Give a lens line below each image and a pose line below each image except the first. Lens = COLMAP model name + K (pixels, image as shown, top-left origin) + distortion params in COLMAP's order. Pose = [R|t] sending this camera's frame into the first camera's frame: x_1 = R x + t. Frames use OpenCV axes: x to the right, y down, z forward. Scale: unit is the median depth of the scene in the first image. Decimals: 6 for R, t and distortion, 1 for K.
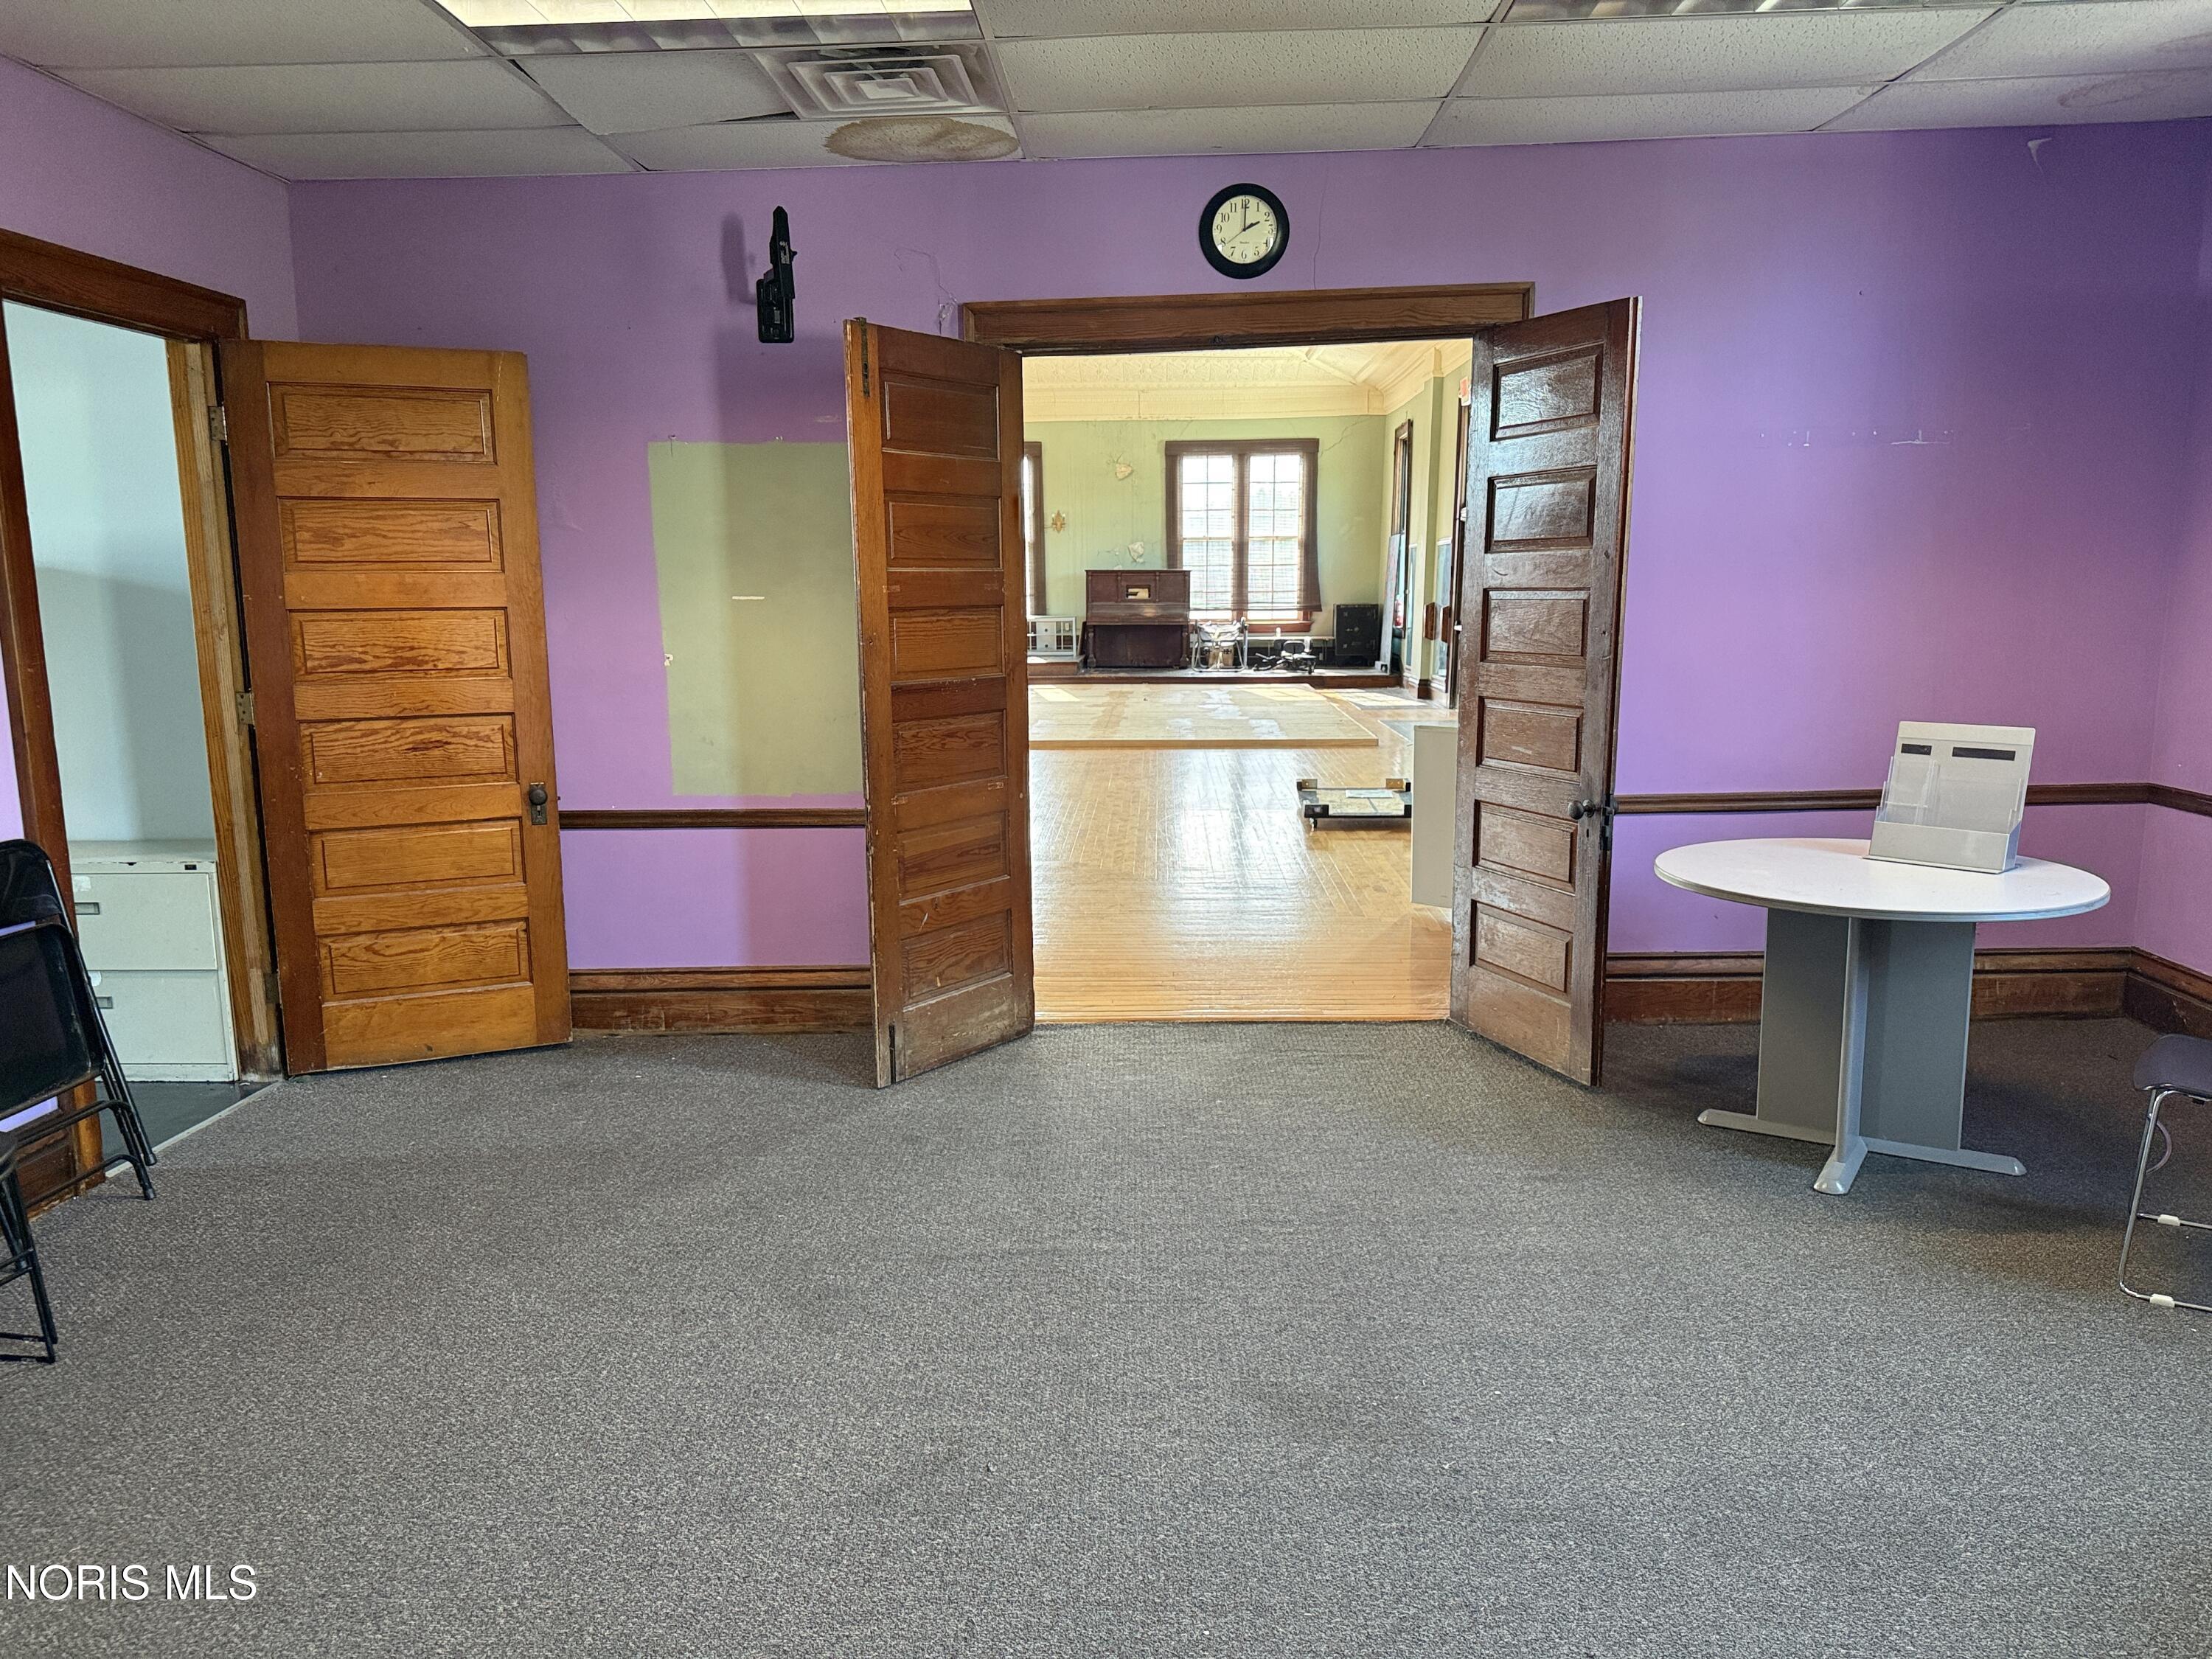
lens RADIAL K [[1561.5, 0, 1107.7], [0, 1561.5, 877.7], [0, 0, 1]] dist [0.069373, -0.078325]
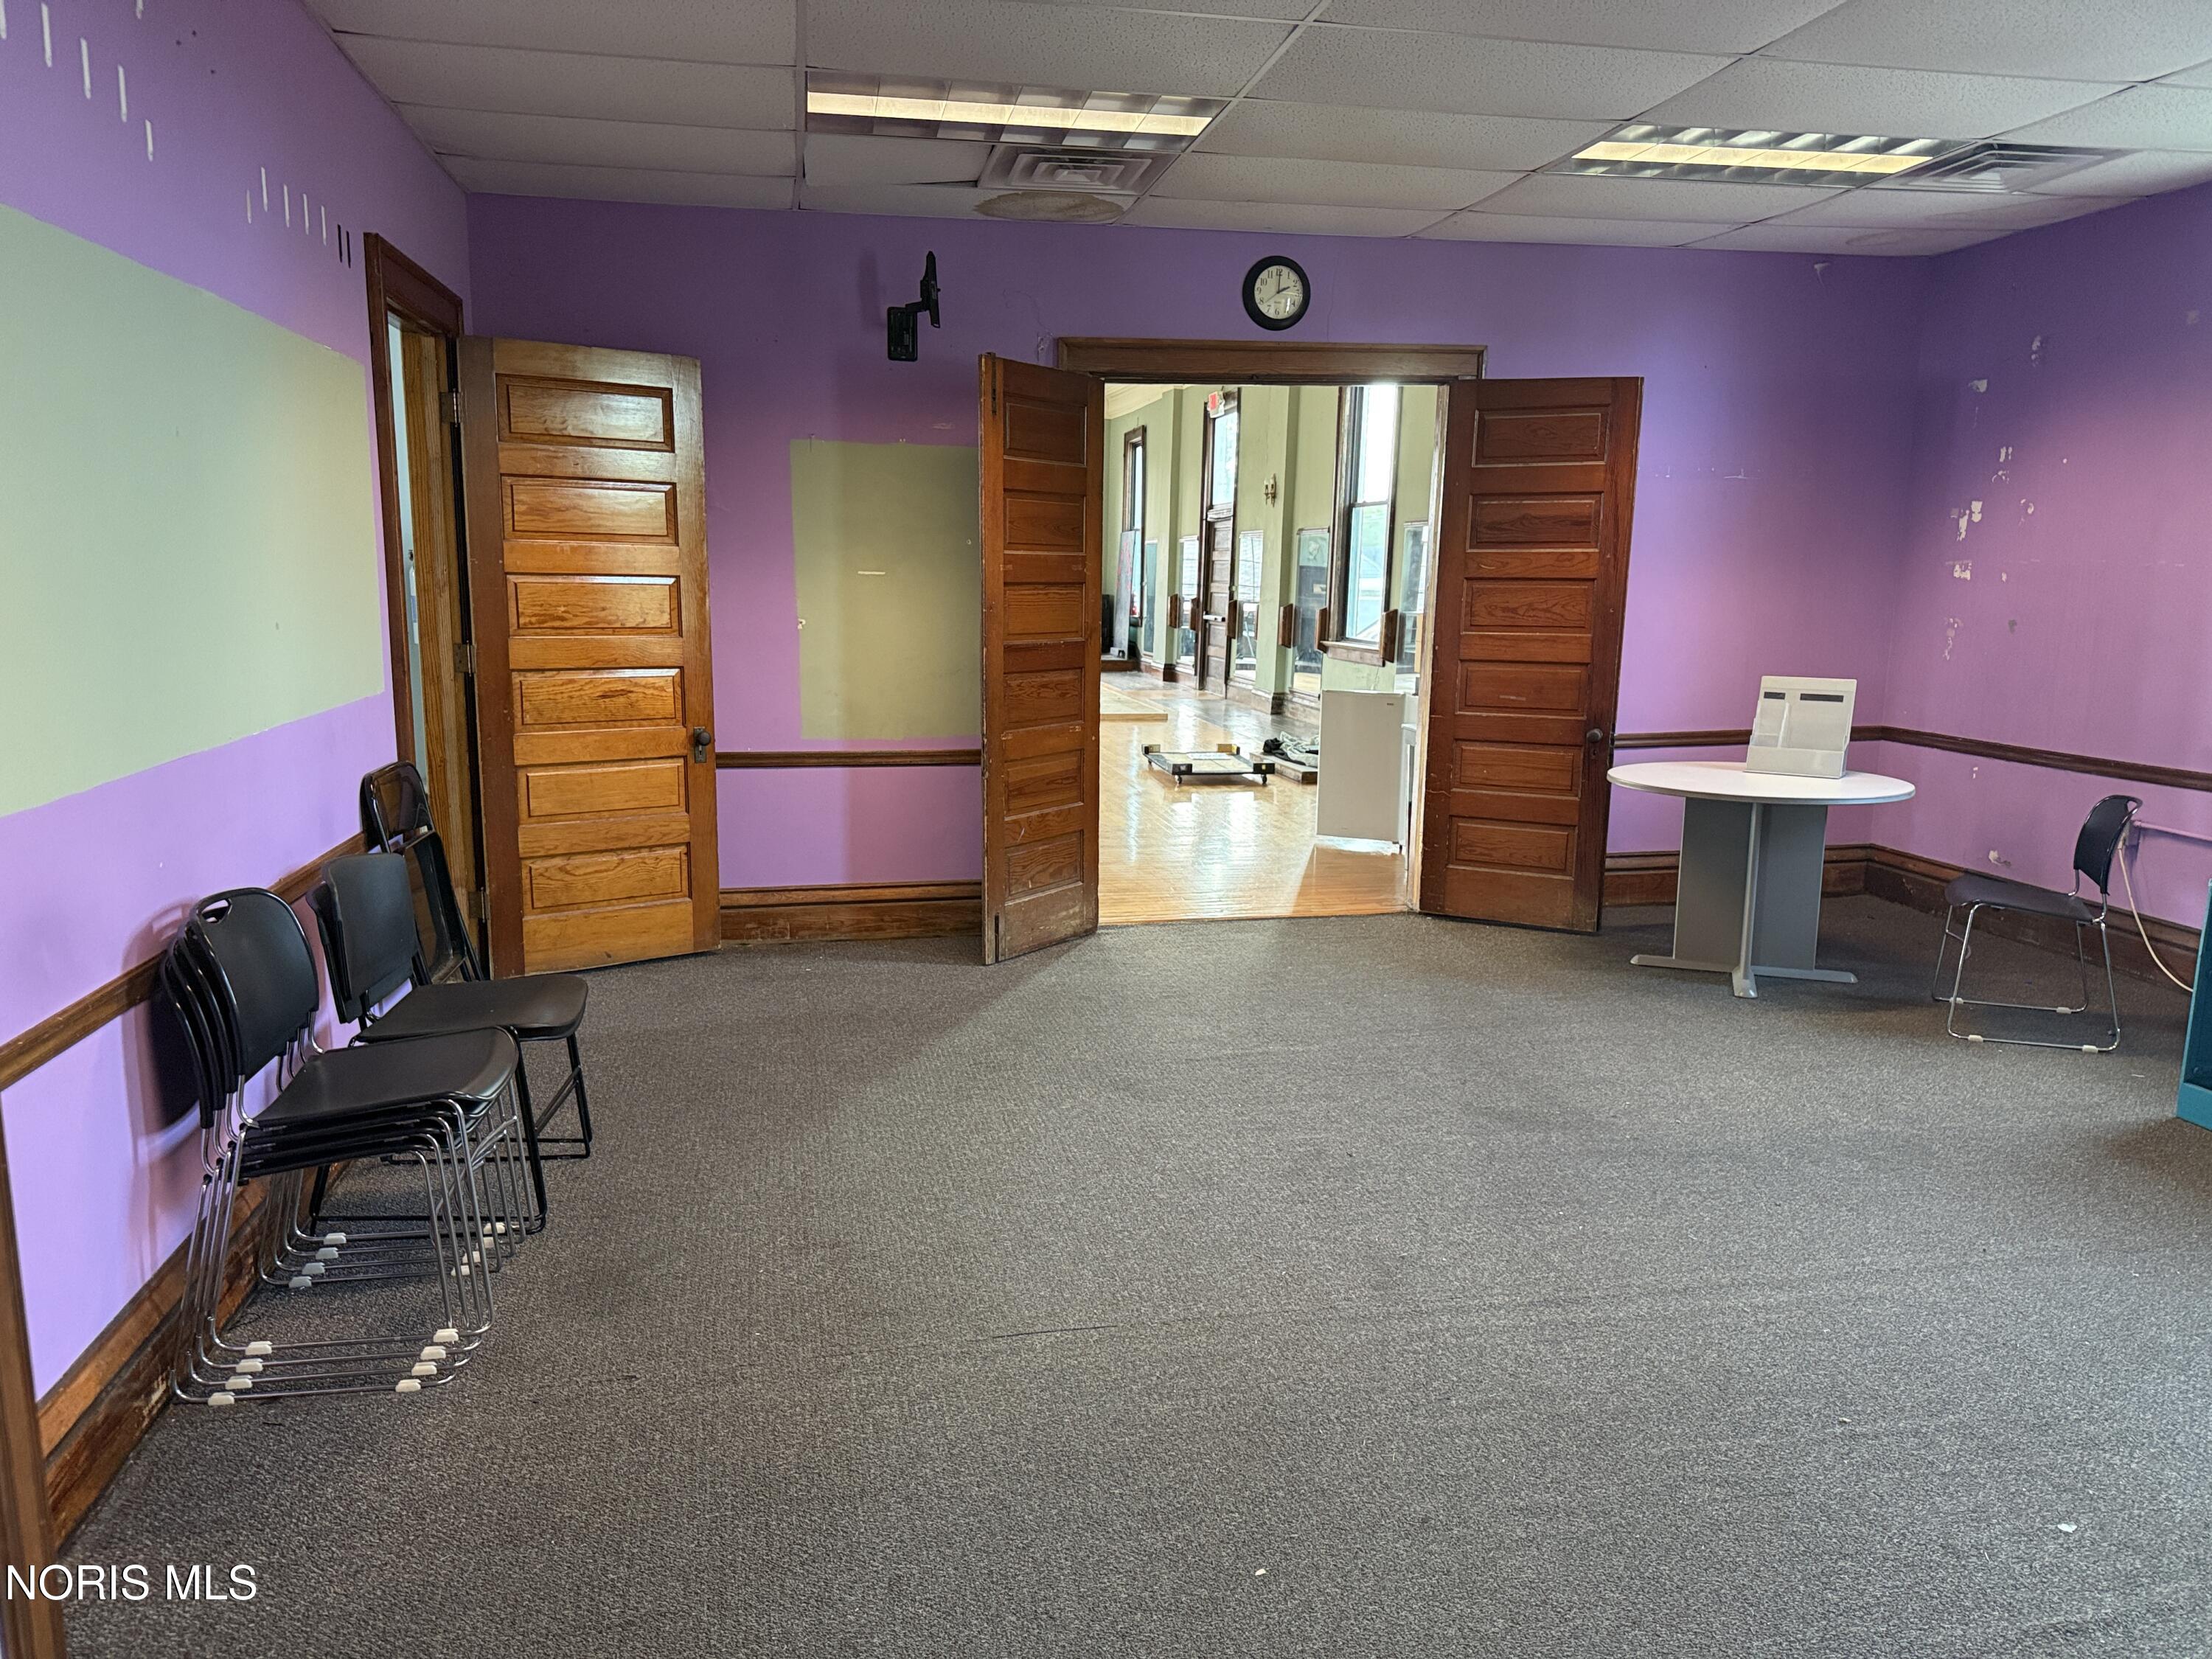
lens RADIAL K [[1561.5, 0, 1102.9], [0, 1561.5, 889.6], [0, 0, 1]] dist [0.069373, -0.078325]
pose [[0.973303, -0.023351, 0.228332, -0.336238], [0.020512, 0.999680, 0.014800, 0.049798], [-0.228604, -0.009722, 0.973471, -0.207573]]
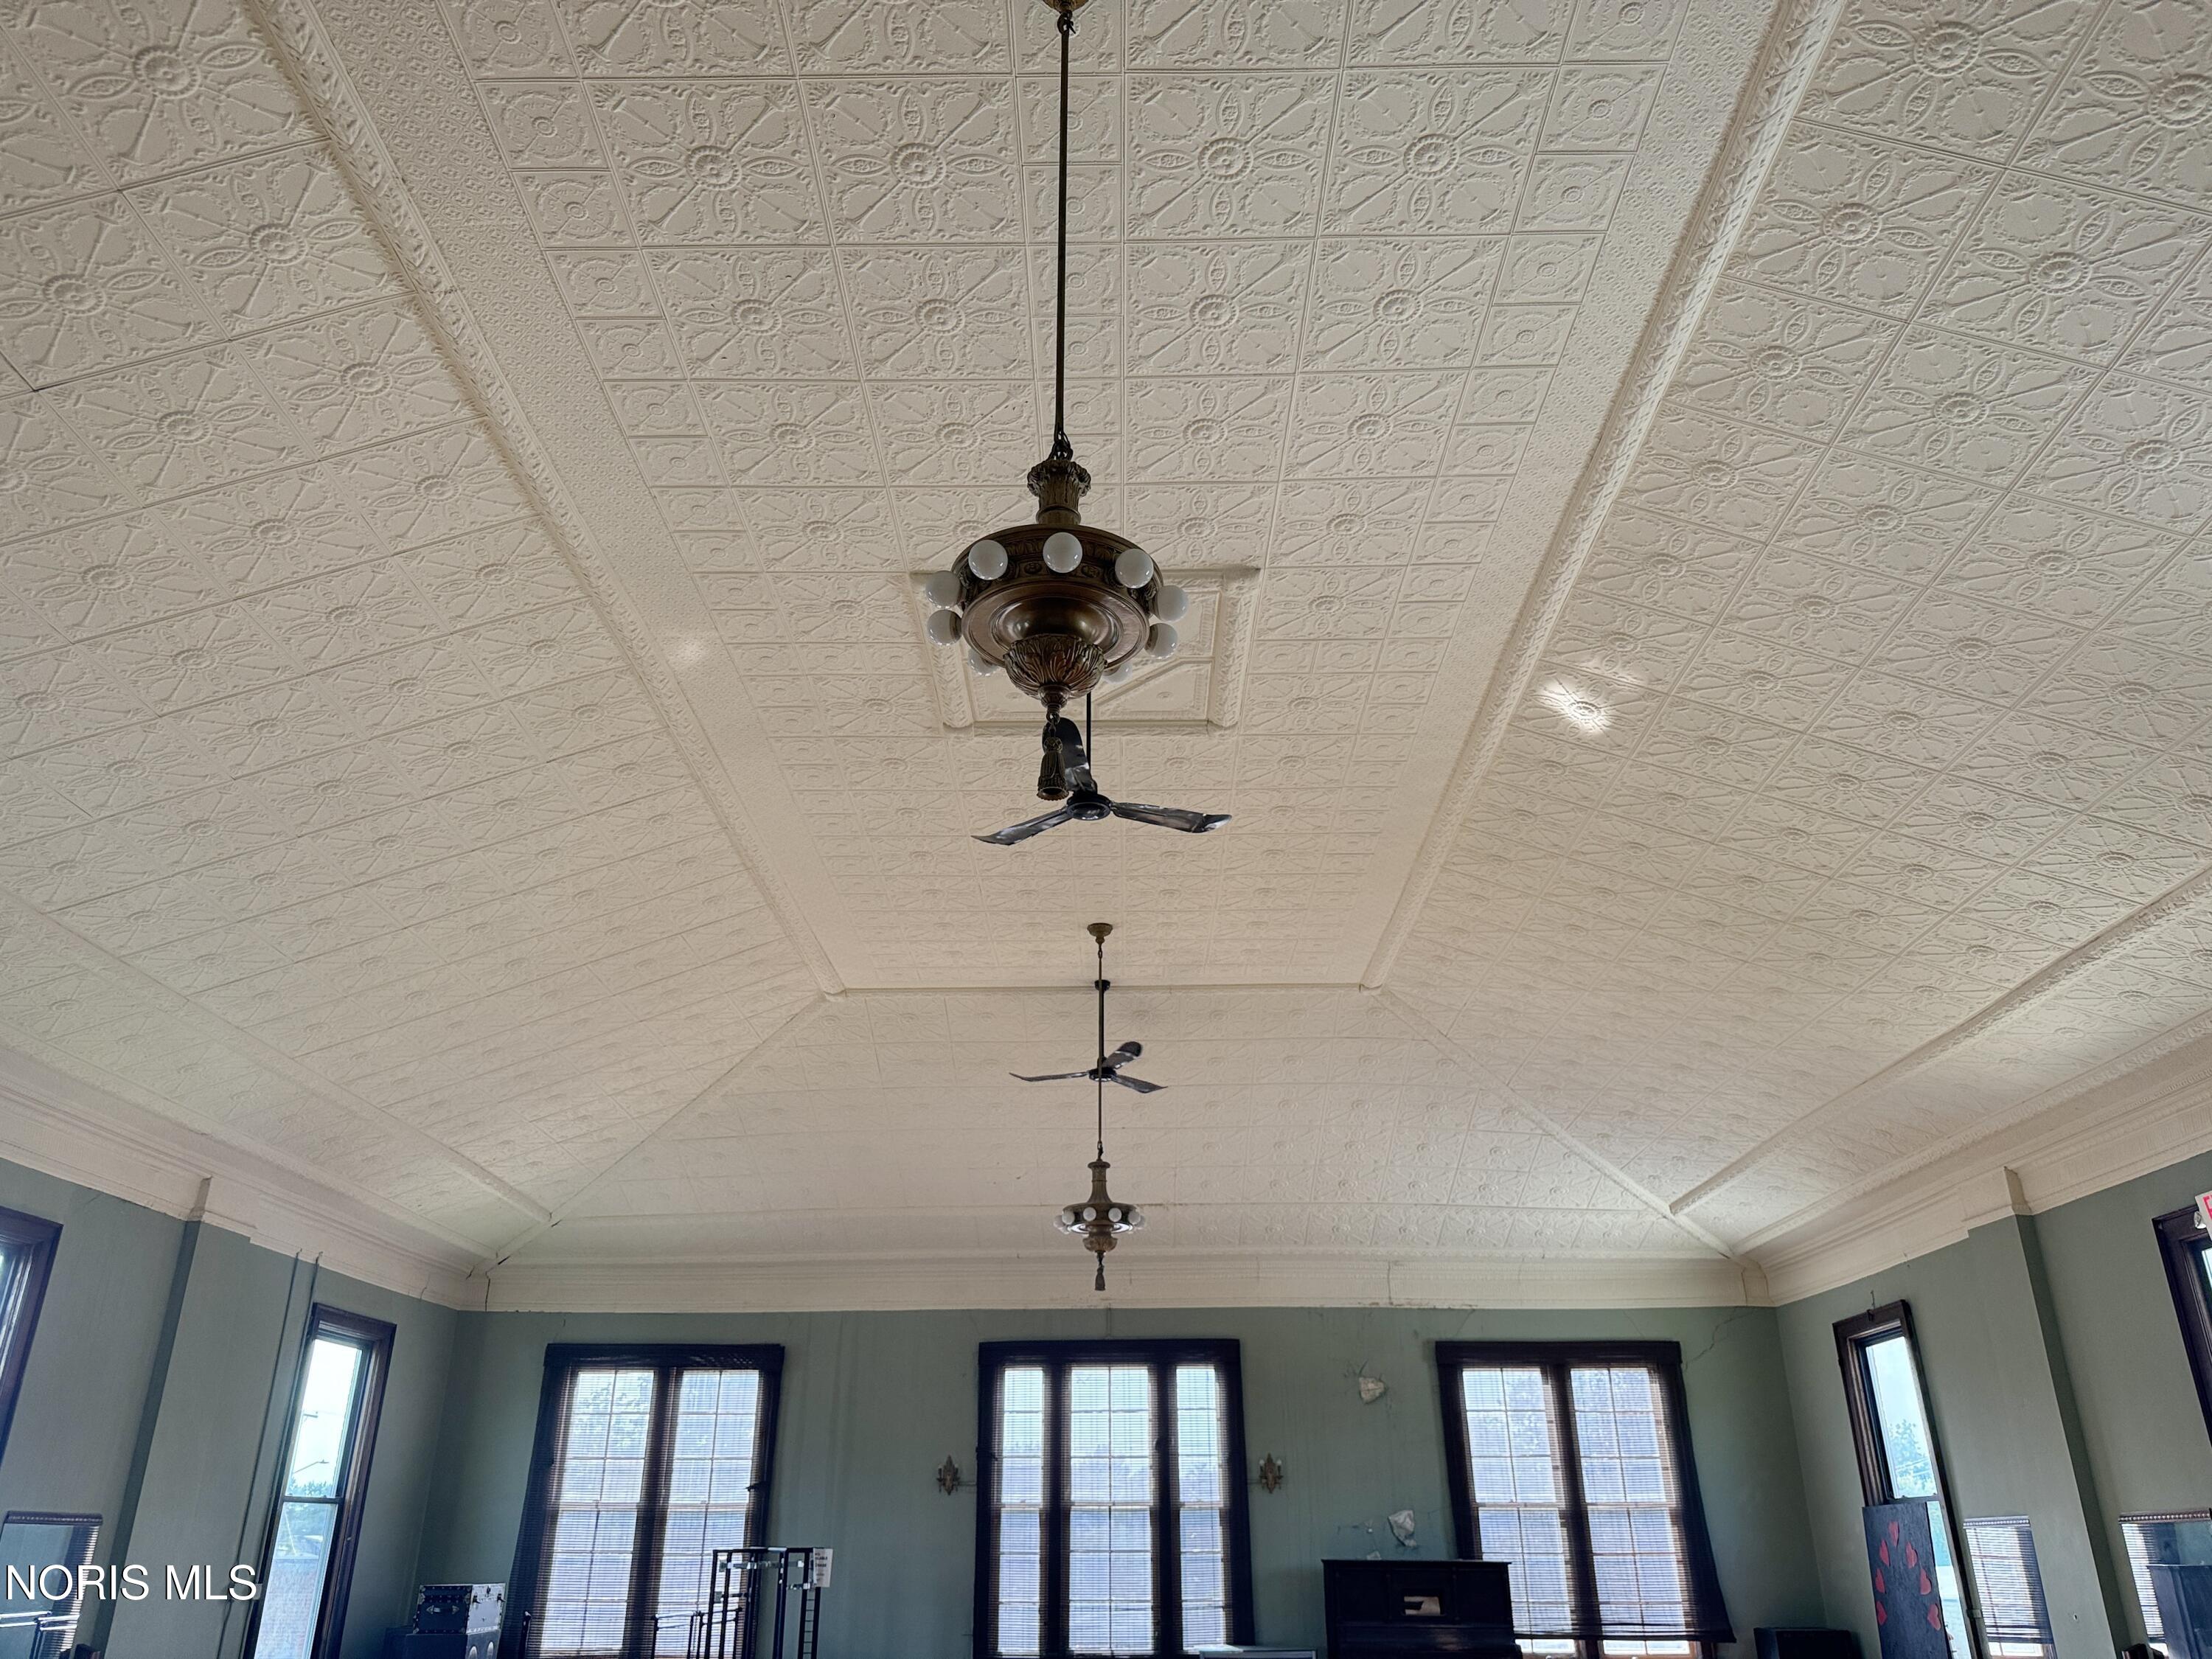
lens RADIAL K [[1561.5, 0, 1105.6], [0, 1561.5, 846.8], [0, 0, 1]] dist [0.069373, -0.078325]
pose [[0.999621, 0.017110, 0.021586, -0.476677], [-0.001650, 0.819472, -0.573117, -0.321419], [-0.027495, 0.572864, 0.819189, 1.539328]]
